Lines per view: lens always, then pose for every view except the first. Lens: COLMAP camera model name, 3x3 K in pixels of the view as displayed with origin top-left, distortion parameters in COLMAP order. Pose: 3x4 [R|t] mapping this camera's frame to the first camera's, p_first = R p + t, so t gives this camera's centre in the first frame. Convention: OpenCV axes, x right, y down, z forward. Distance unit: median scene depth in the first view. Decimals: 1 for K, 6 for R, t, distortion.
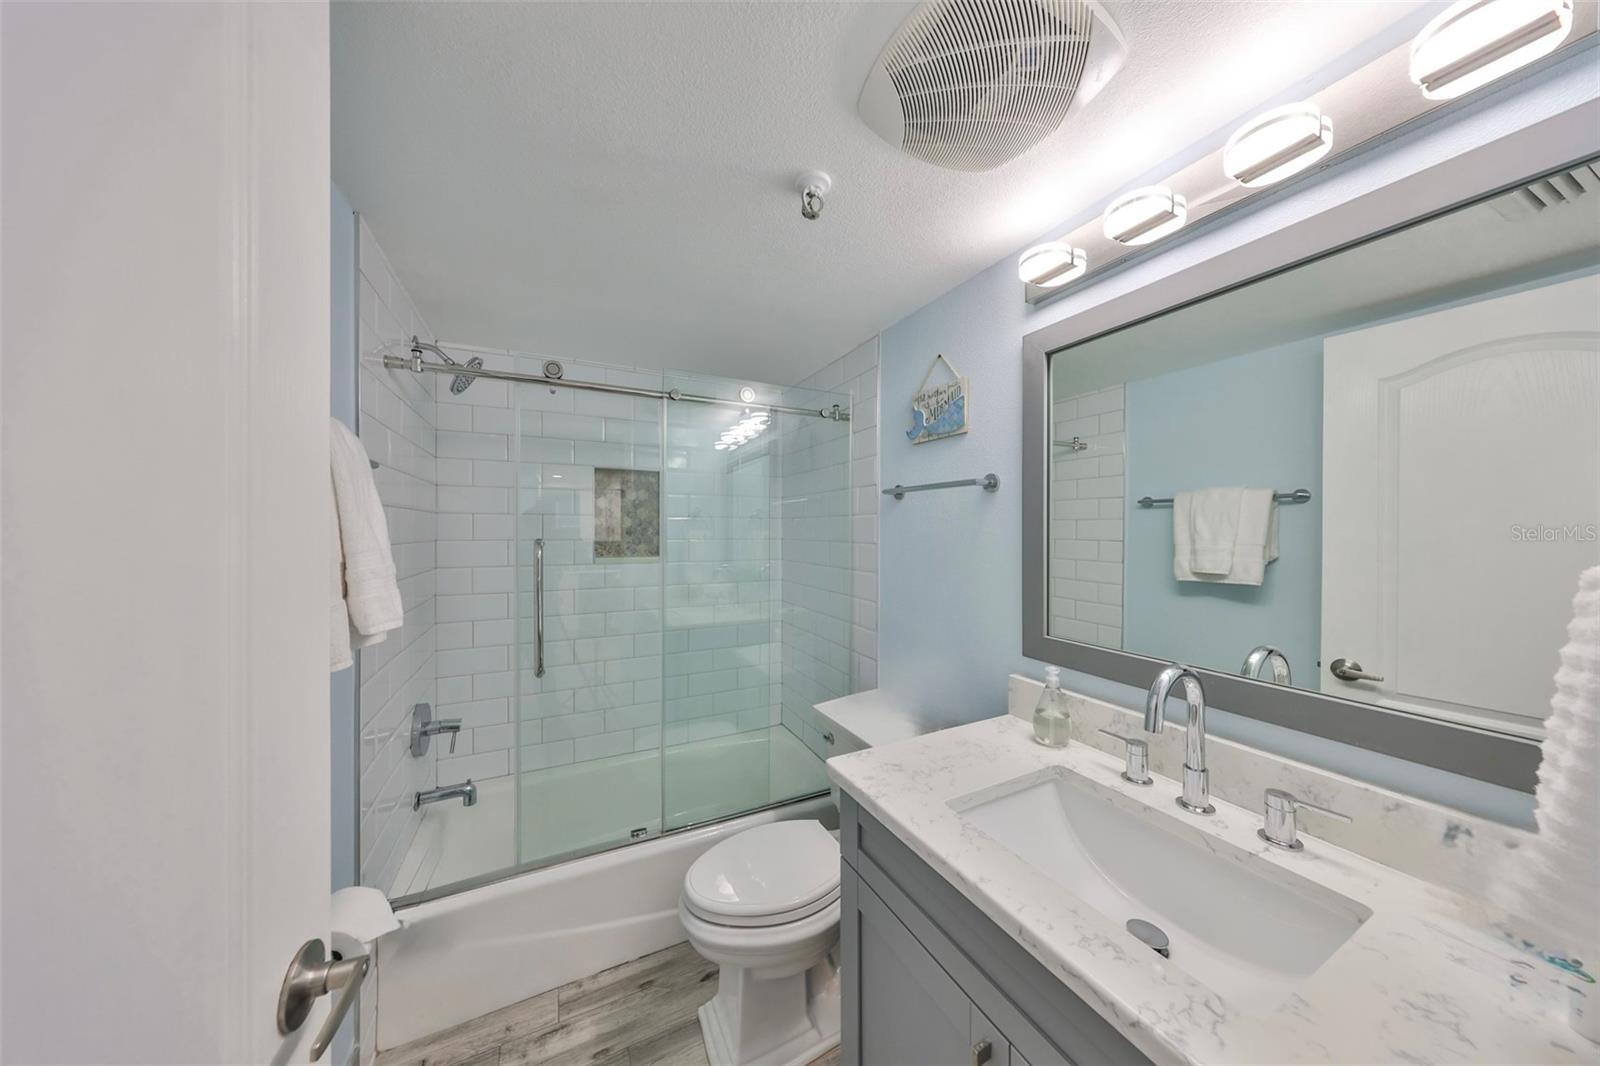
lens RADIAL K [[484.5, 0, 800.0], [0, 484.5, 533.0], [0, 0, 1]] dist [-0.001431, -0.000118]
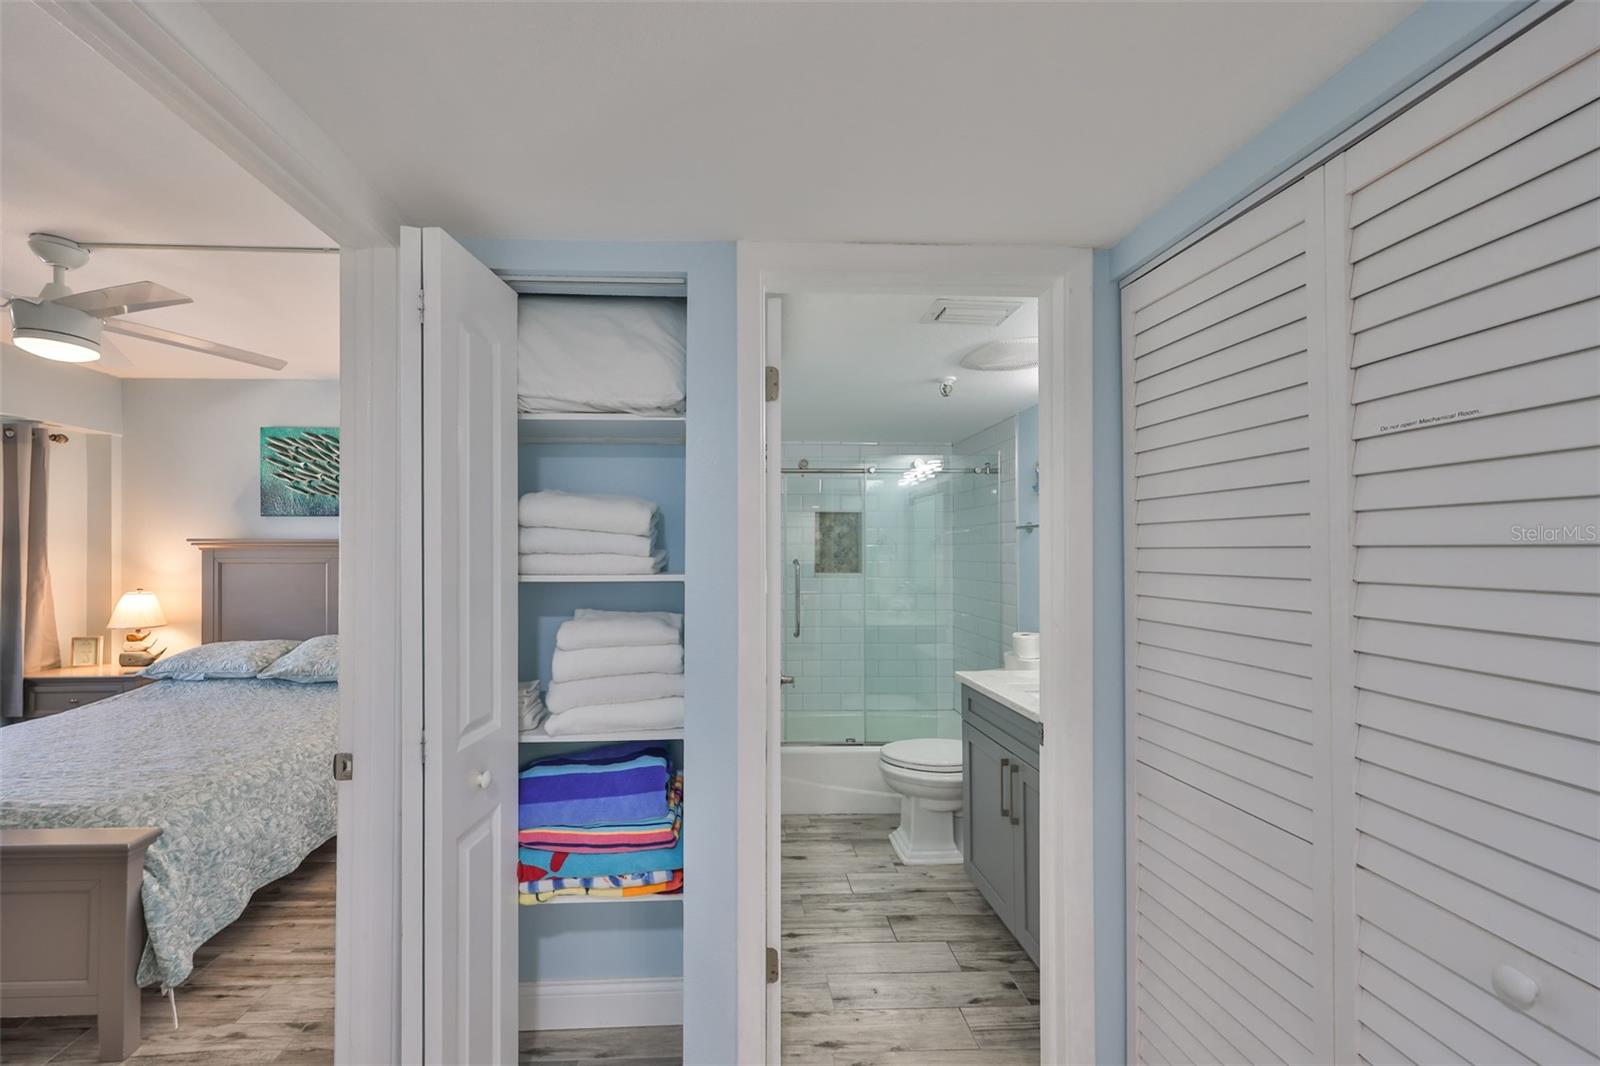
lens RADIAL K [[592.4, 0, 739.6], [0, 592.4, 545.7], [0, 0, 1]] dist [-0.000313, -0.000183]
pose [[0.904182, -0.008499, -0.427063, 0.148306], [0.001233, 0.999850, -0.017288, -0.001152], [0.427146, 0.015105, 0.904056, -0.778771]]
